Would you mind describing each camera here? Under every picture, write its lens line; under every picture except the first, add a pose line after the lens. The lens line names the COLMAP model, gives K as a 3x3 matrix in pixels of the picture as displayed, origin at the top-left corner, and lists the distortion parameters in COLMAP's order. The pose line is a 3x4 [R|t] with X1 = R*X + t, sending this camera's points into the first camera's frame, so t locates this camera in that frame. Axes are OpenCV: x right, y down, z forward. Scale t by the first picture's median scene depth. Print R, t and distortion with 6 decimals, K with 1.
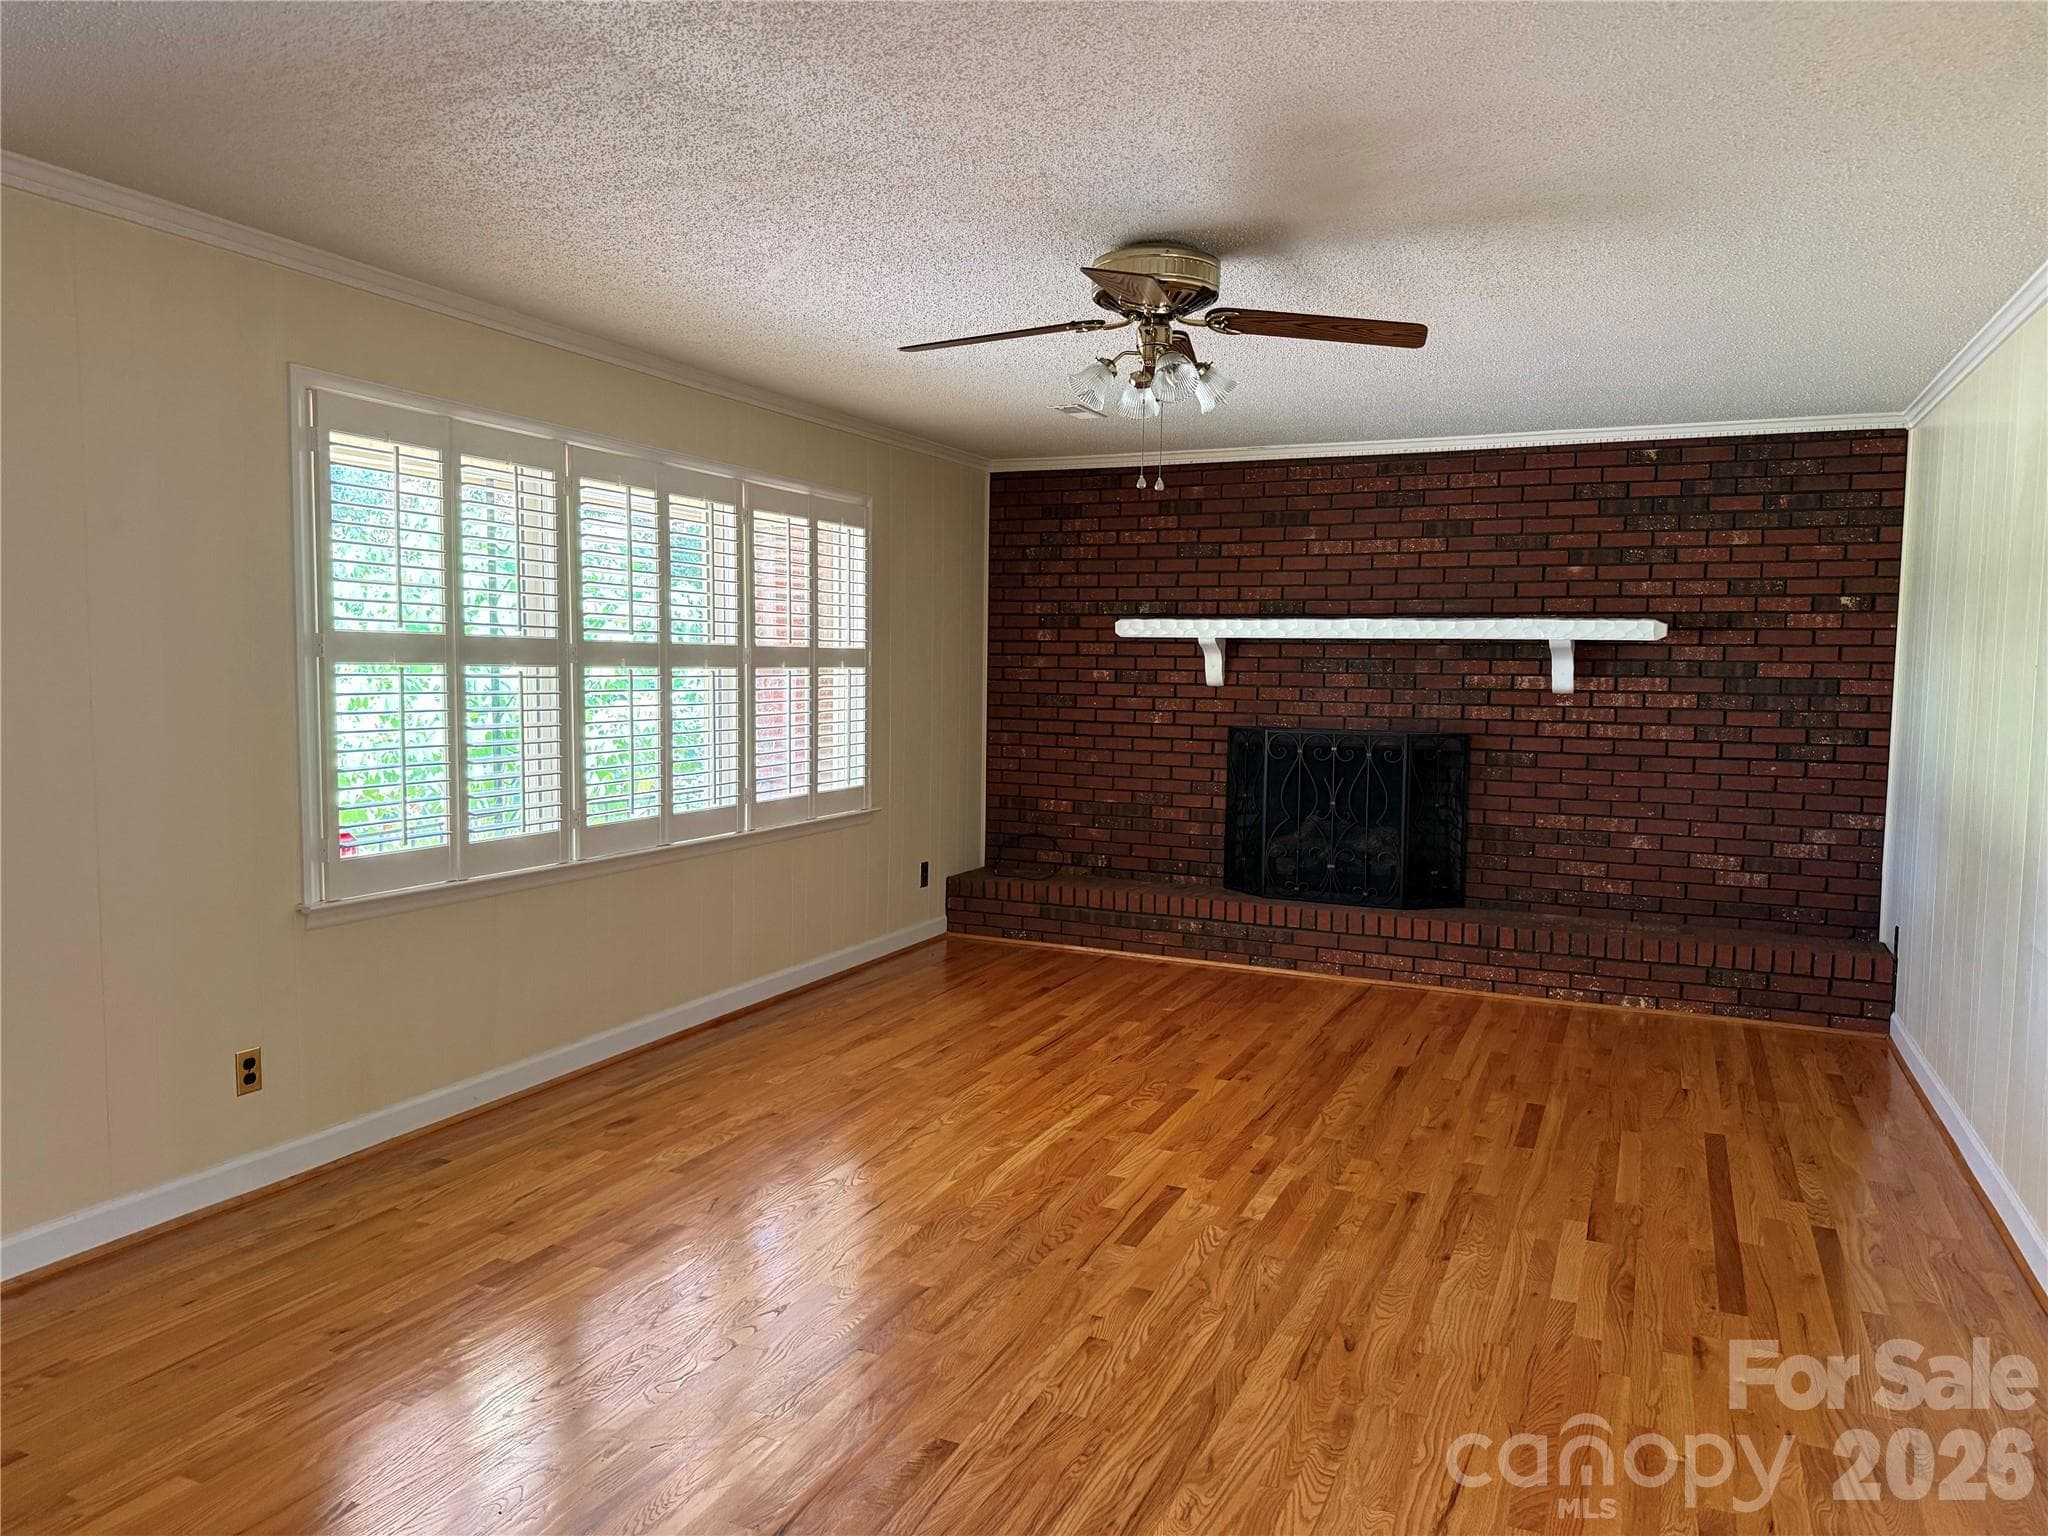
lens RADIAL K [[1475.2, 0, 1024.0], [0, 1475.2, 768.0], [0, 0, 1]] dist [0.146641, -0.264579]
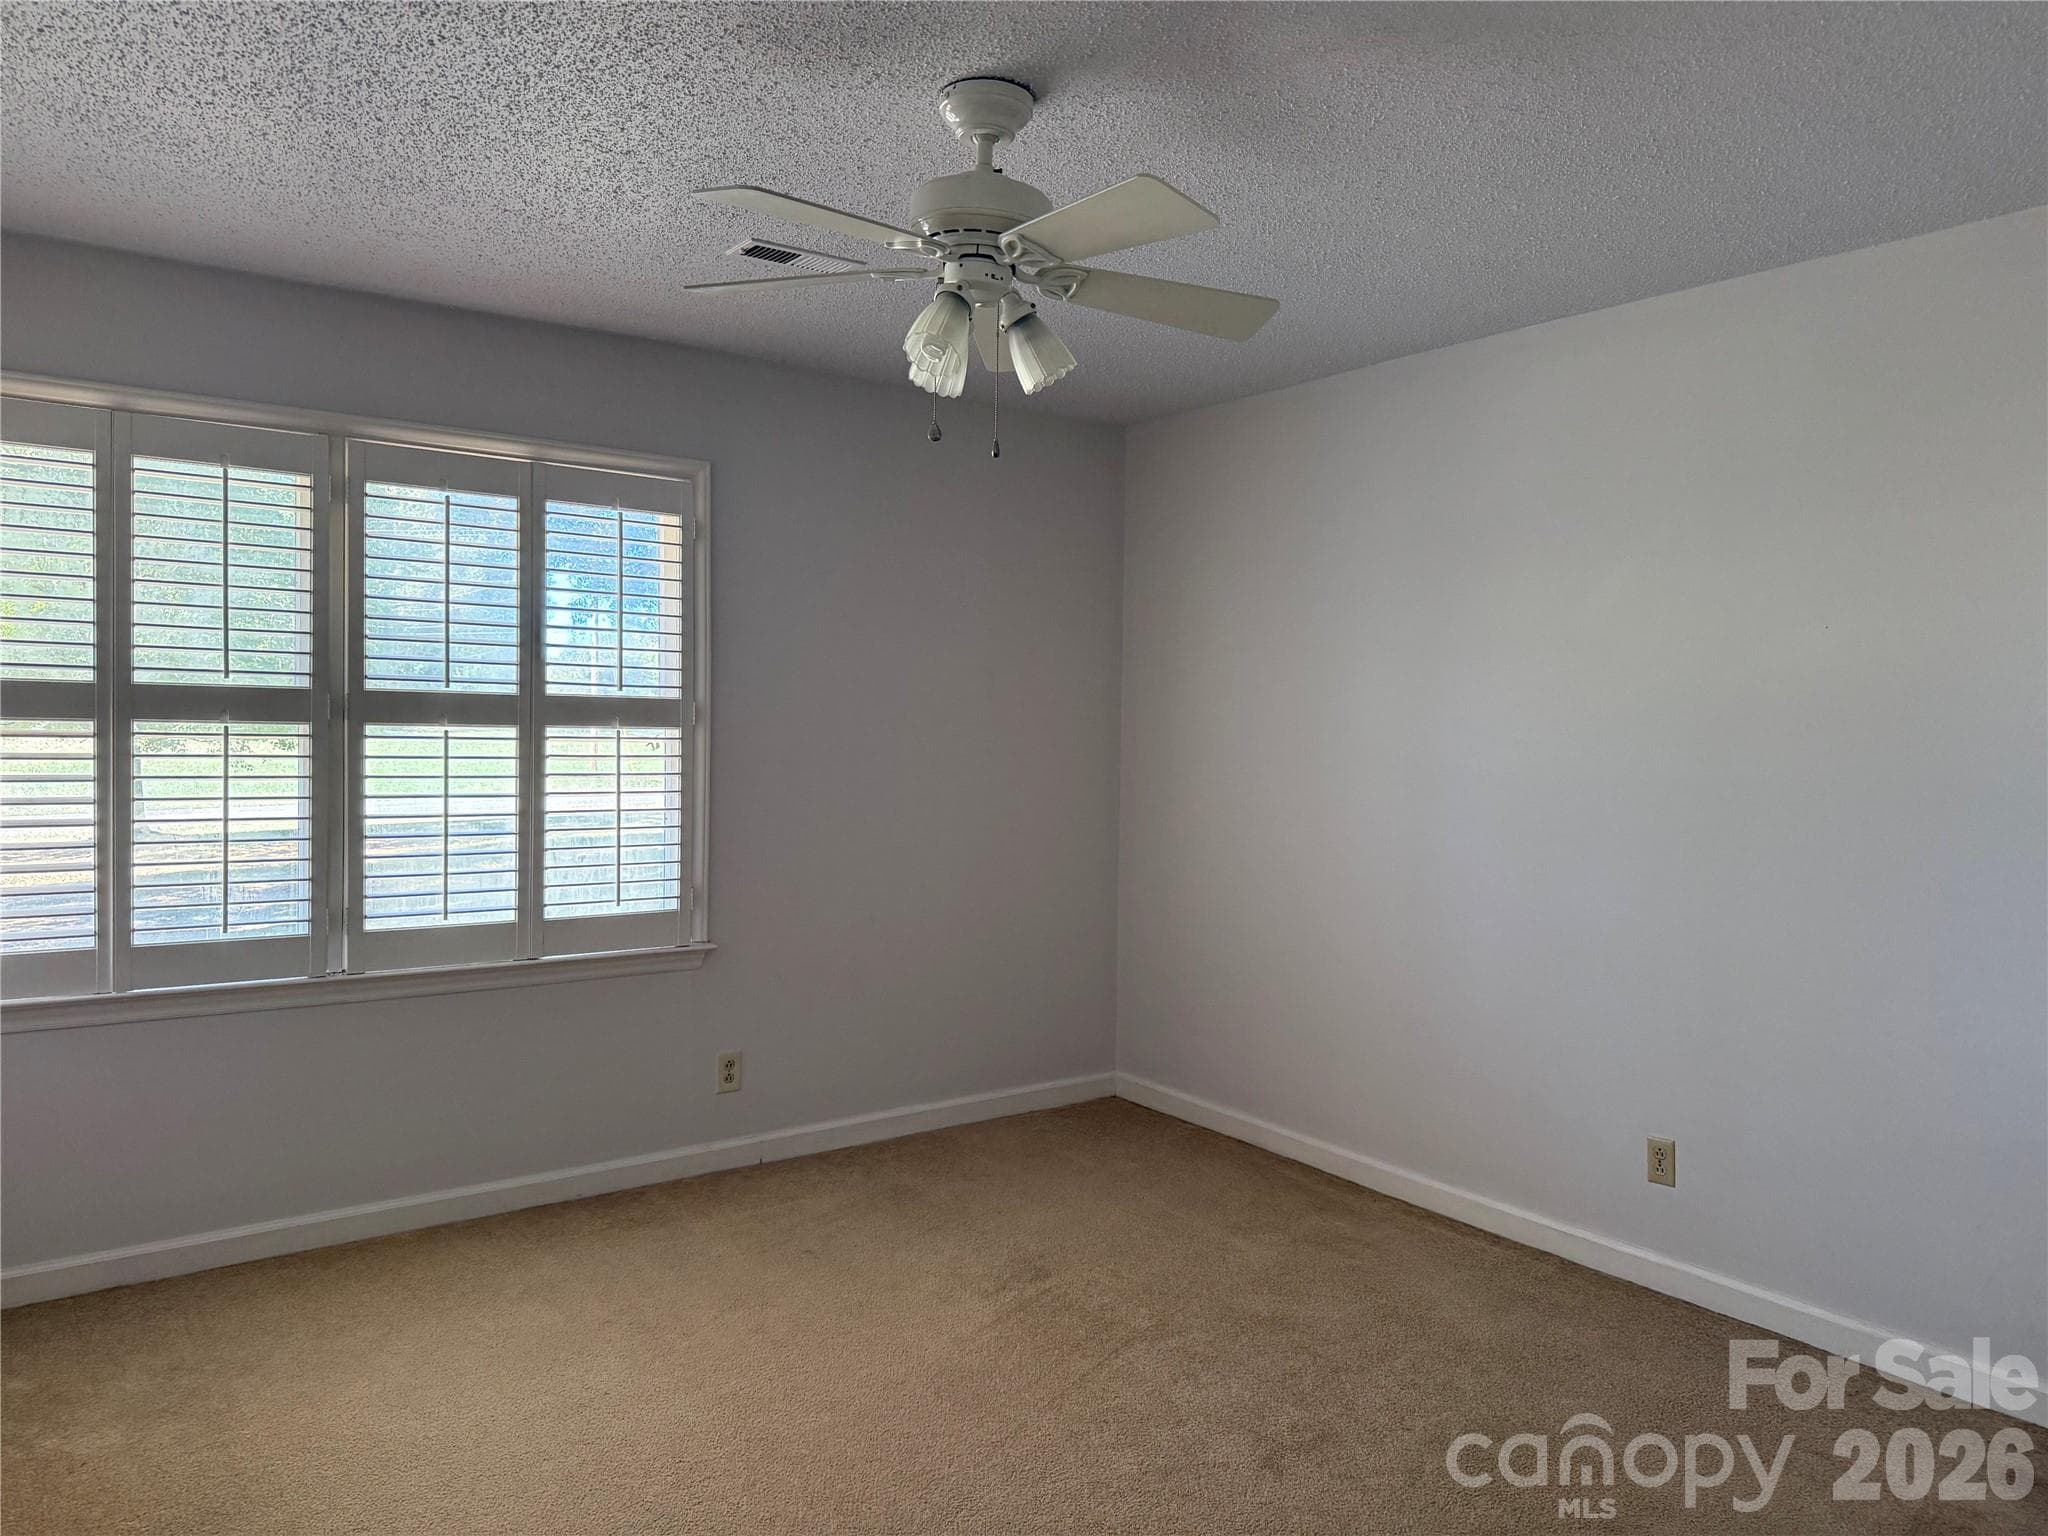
lens RADIAL K [[1107.9, 0, 1024.0], [0, 1107.9, 768.0], [0, 0, 1]] dist [-0.043526, 0.000158]
pose [[0.826934, 0.024446, -0.561767, 0.301877], [-0.050190, 0.998276, -0.030441, -0.044884], [0.560054, 0.053368, 0.826735, 0.715127]]
